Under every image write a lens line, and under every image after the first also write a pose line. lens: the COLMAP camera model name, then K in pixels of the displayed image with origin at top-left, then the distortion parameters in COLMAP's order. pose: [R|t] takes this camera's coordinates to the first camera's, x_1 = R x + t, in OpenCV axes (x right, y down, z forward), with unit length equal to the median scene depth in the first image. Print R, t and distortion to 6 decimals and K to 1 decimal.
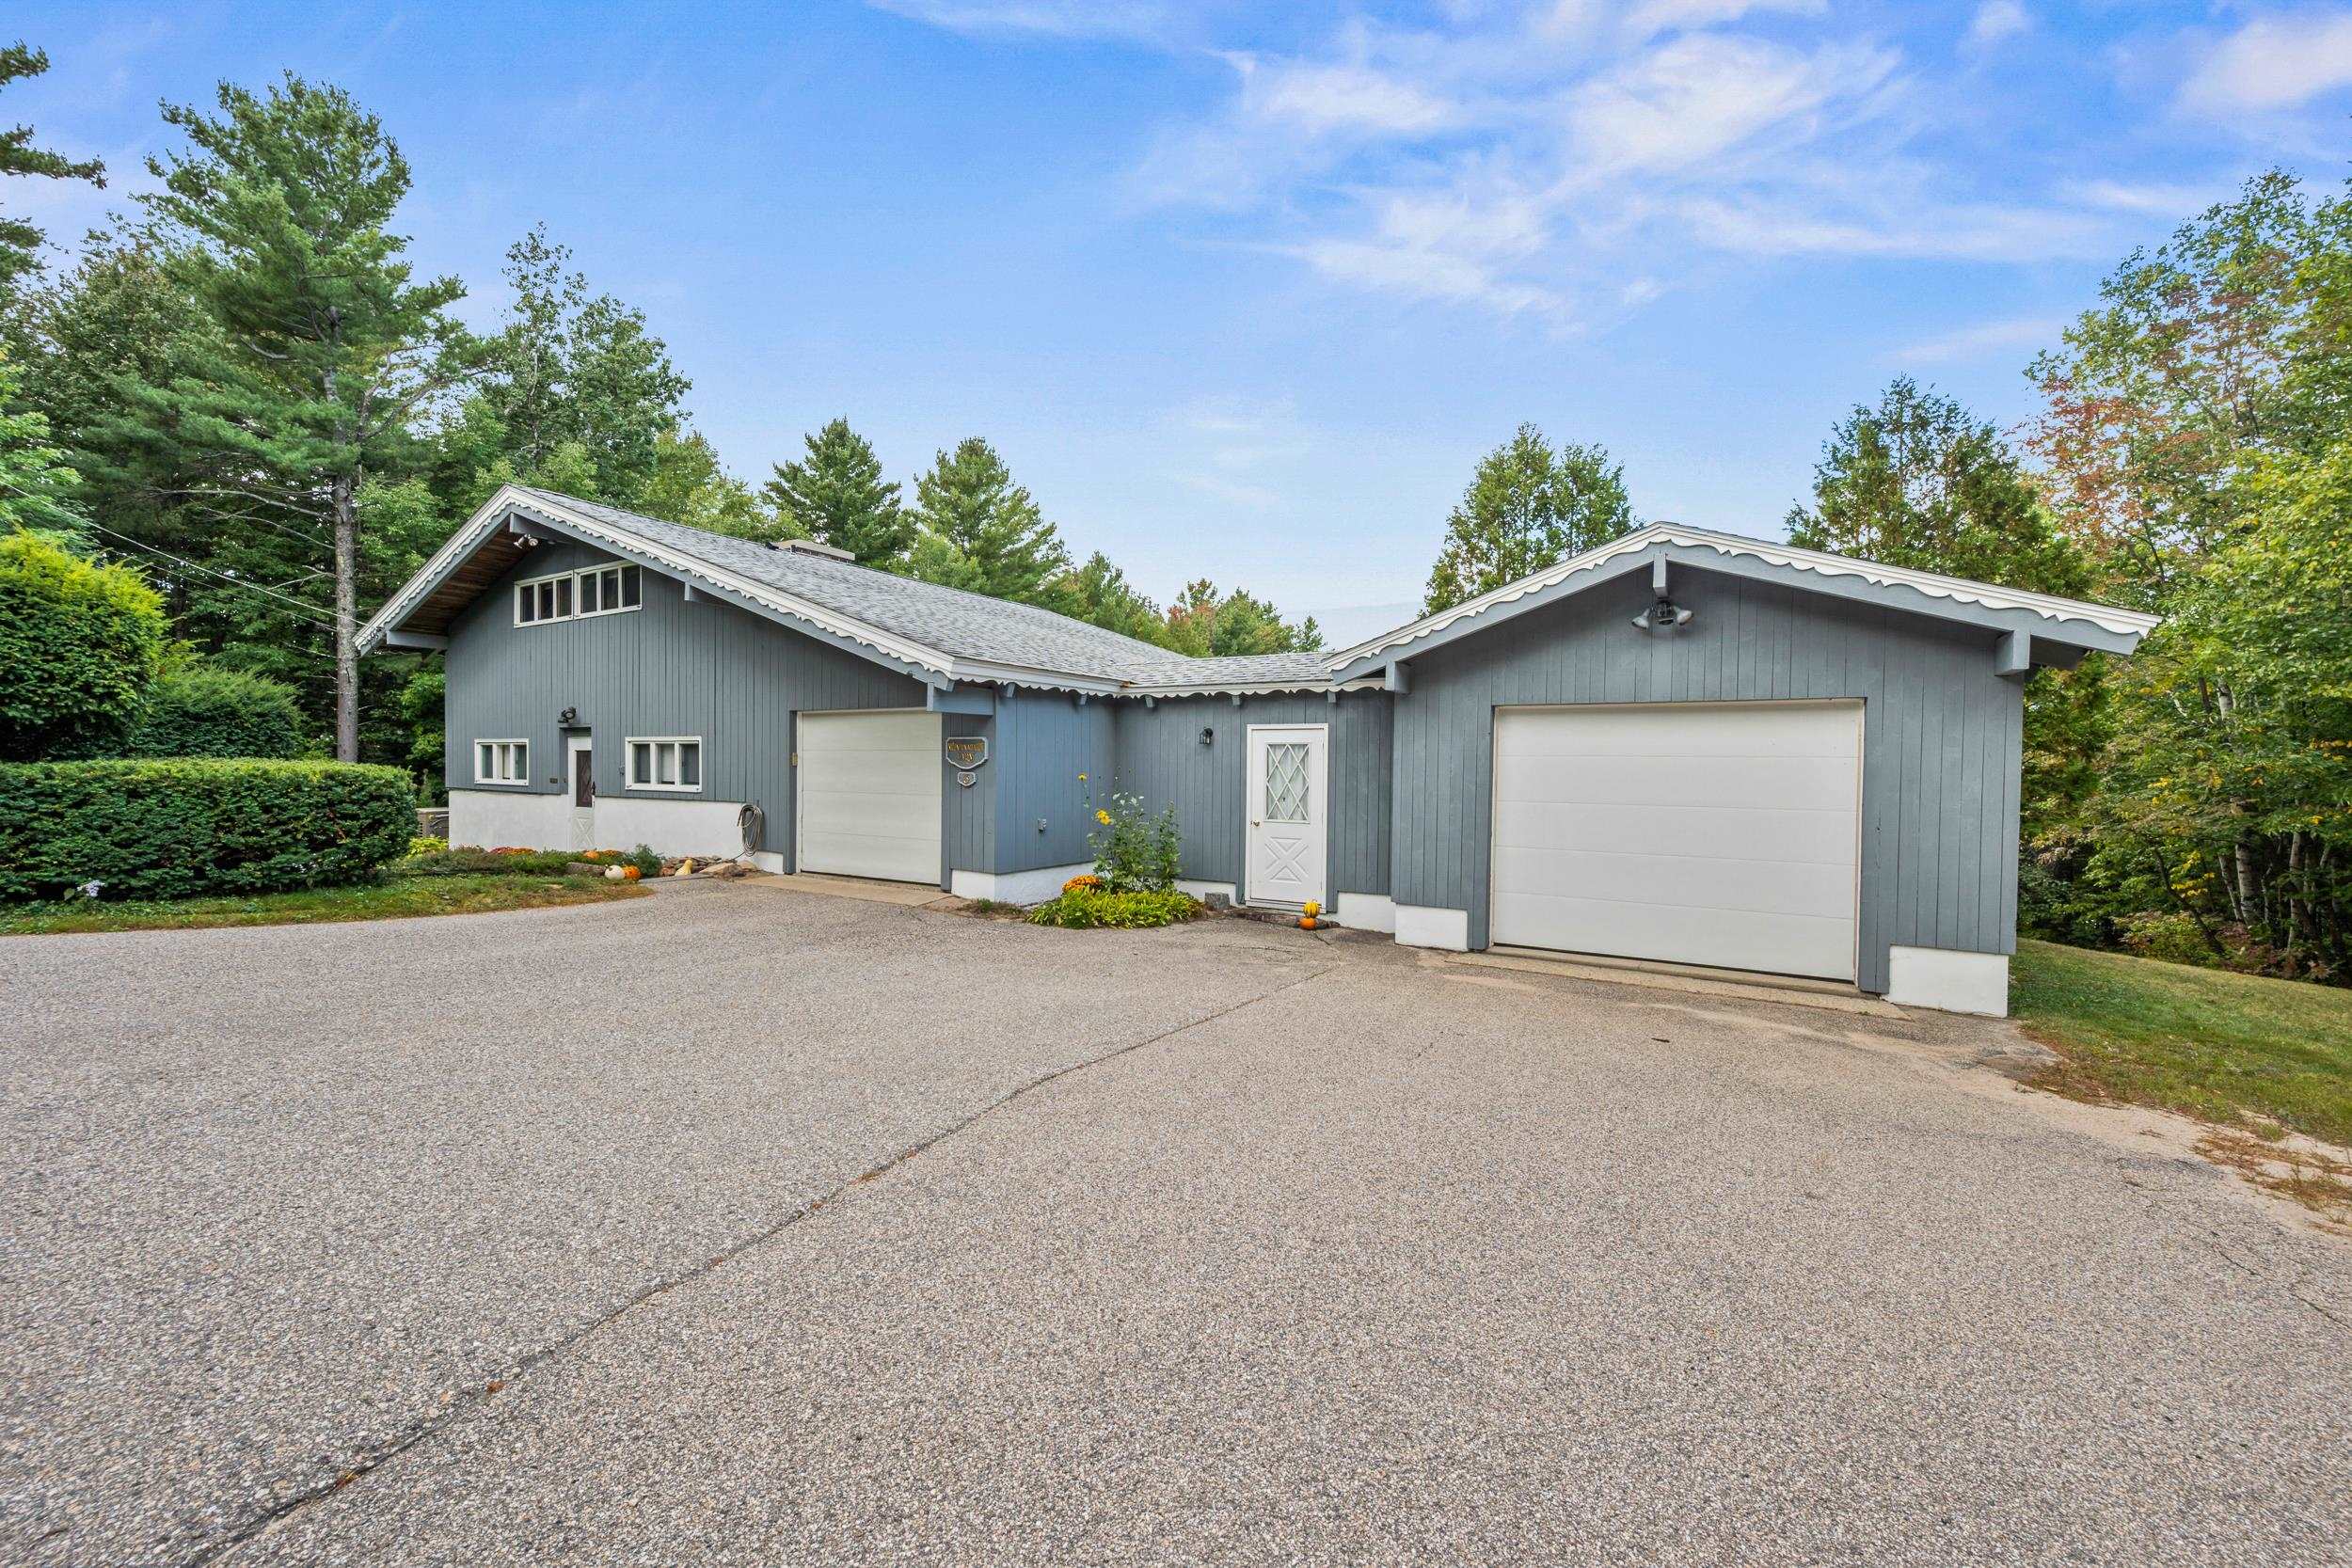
lens RADIAL K [[940.1, 0, 1156.6], [0, 940.1, 786.3], [0, 0, 1]] dist [-0.002396, 0.000914]
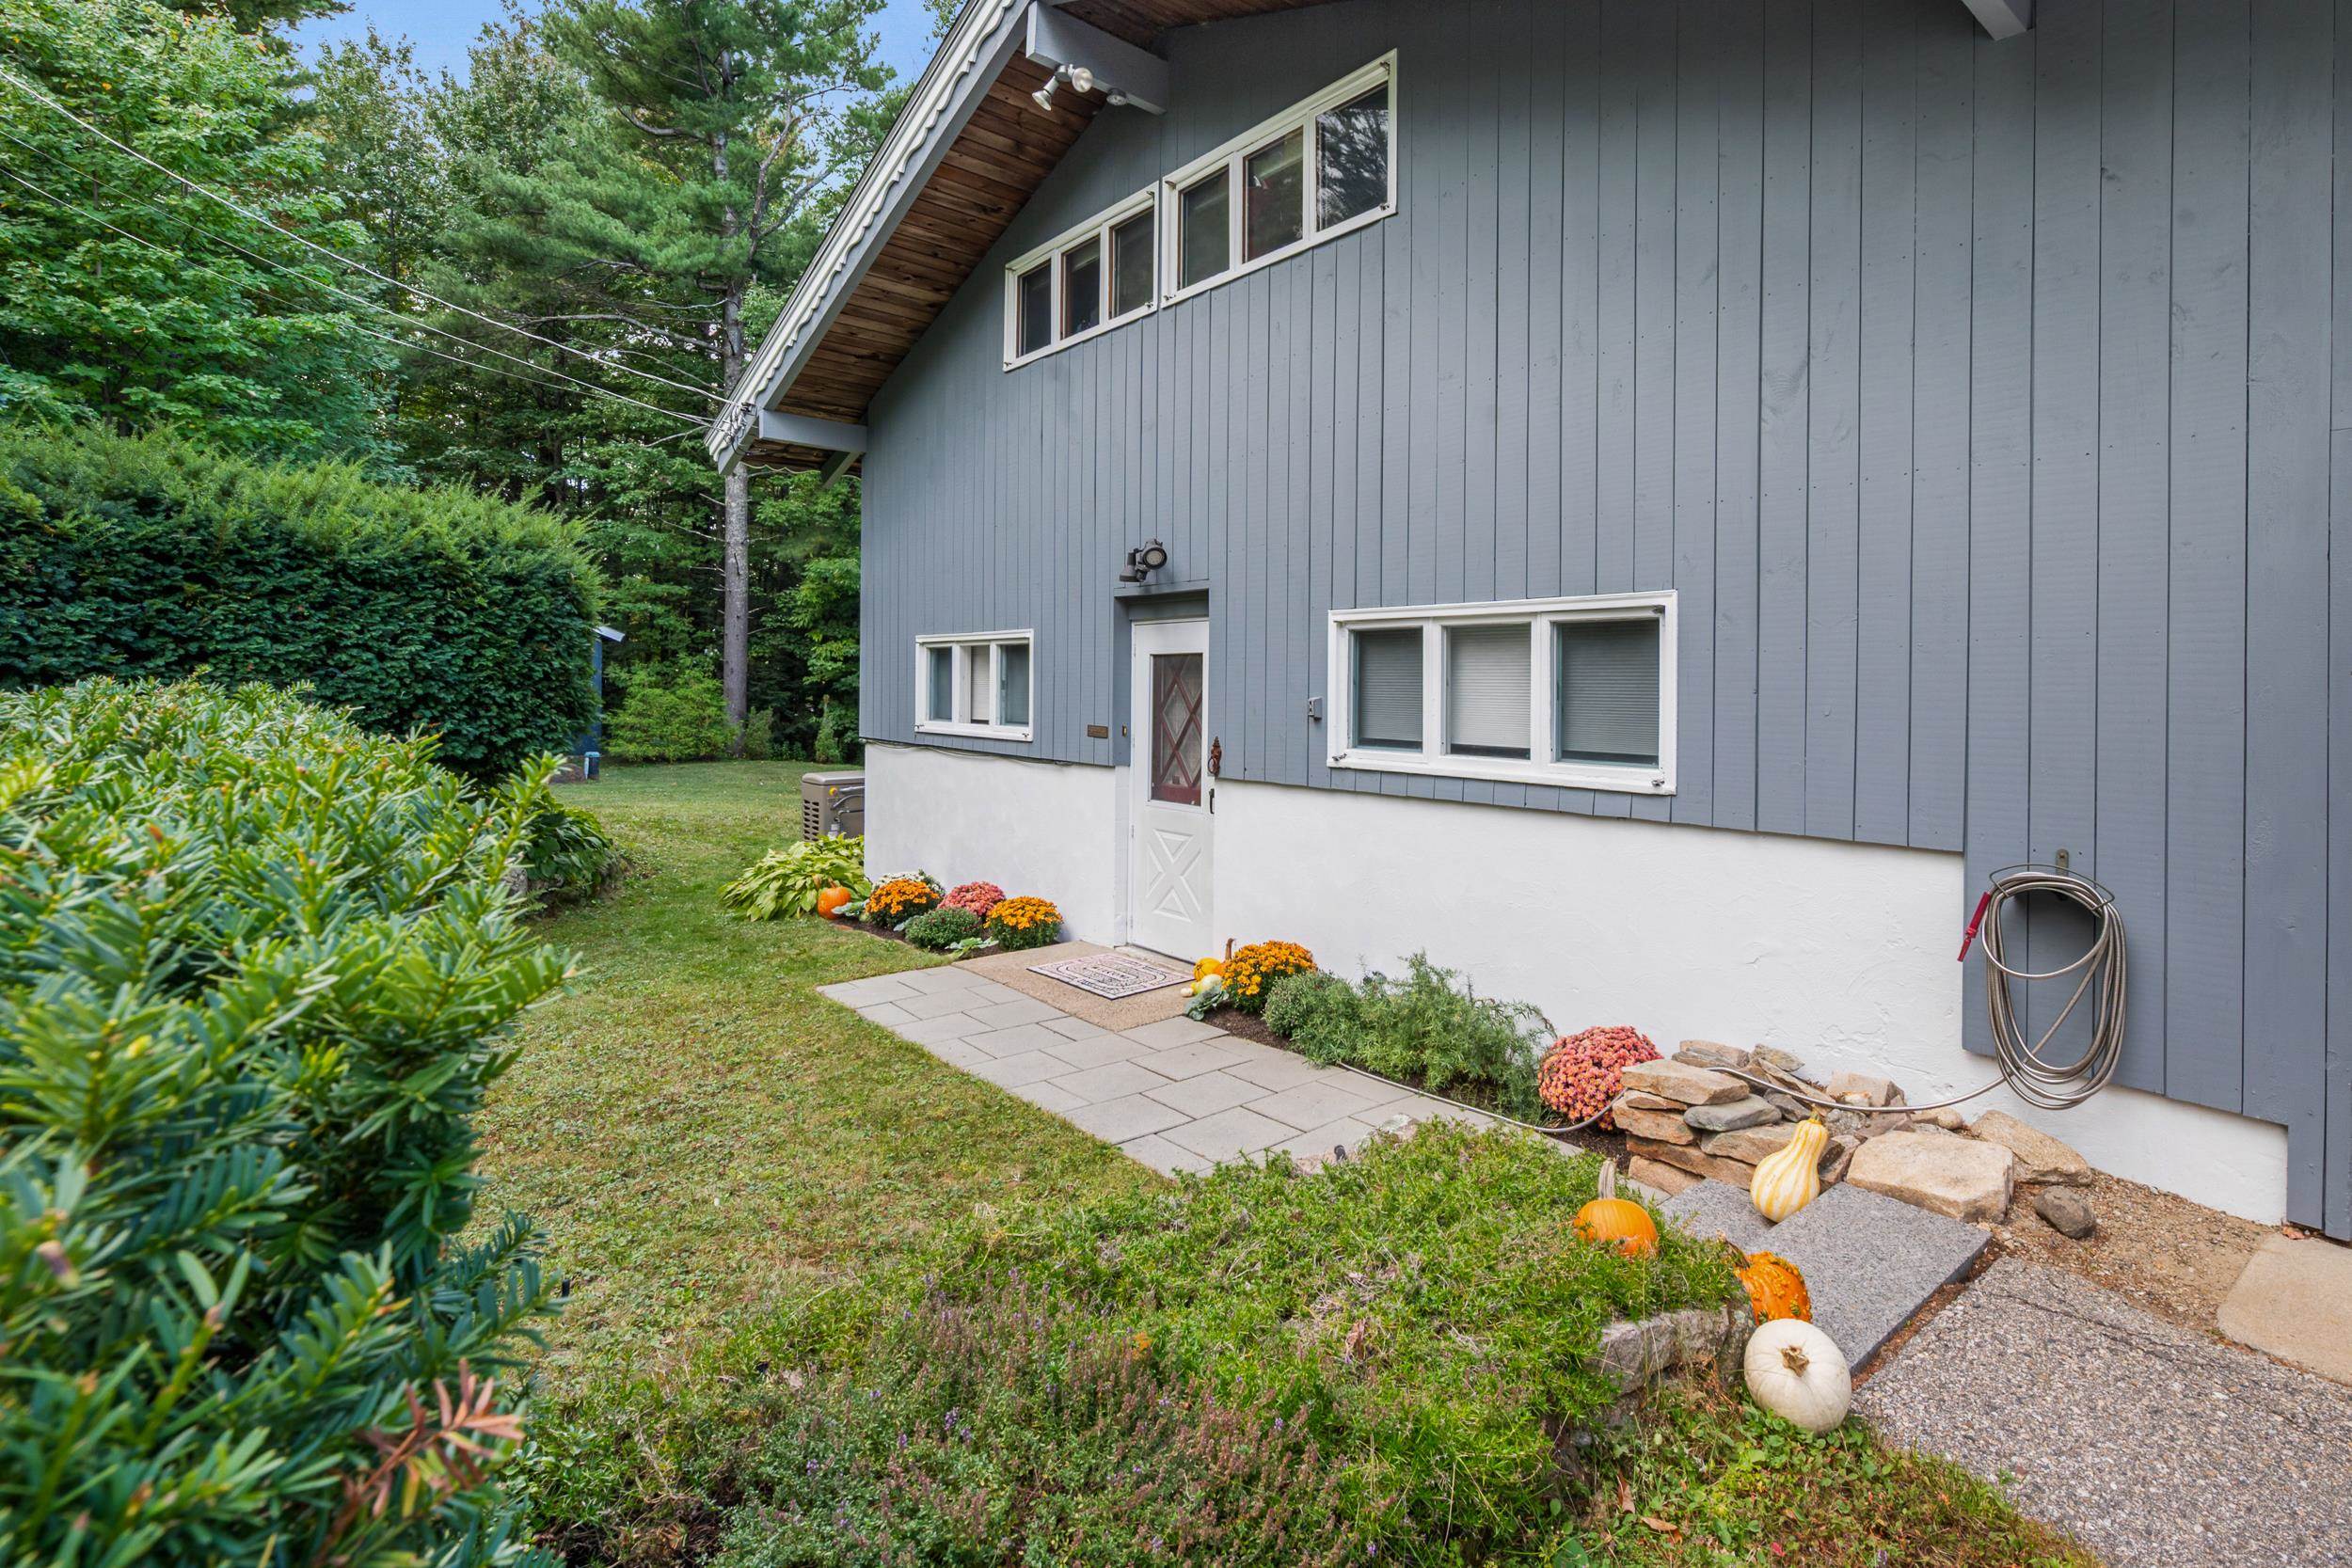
lens RADIAL K [[940.1, 0, 1178.4], [0, 940.1, 686.9], [0, 0, 1]] dist [-0.002396, 0.000914]
pose [[0.954890, -0.000933, -0.296959, -0.474522], [-0.005931, 0.999736, -0.022210, -0.015734], [0.296901, 0.022969, 0.954632, 0.609643]]
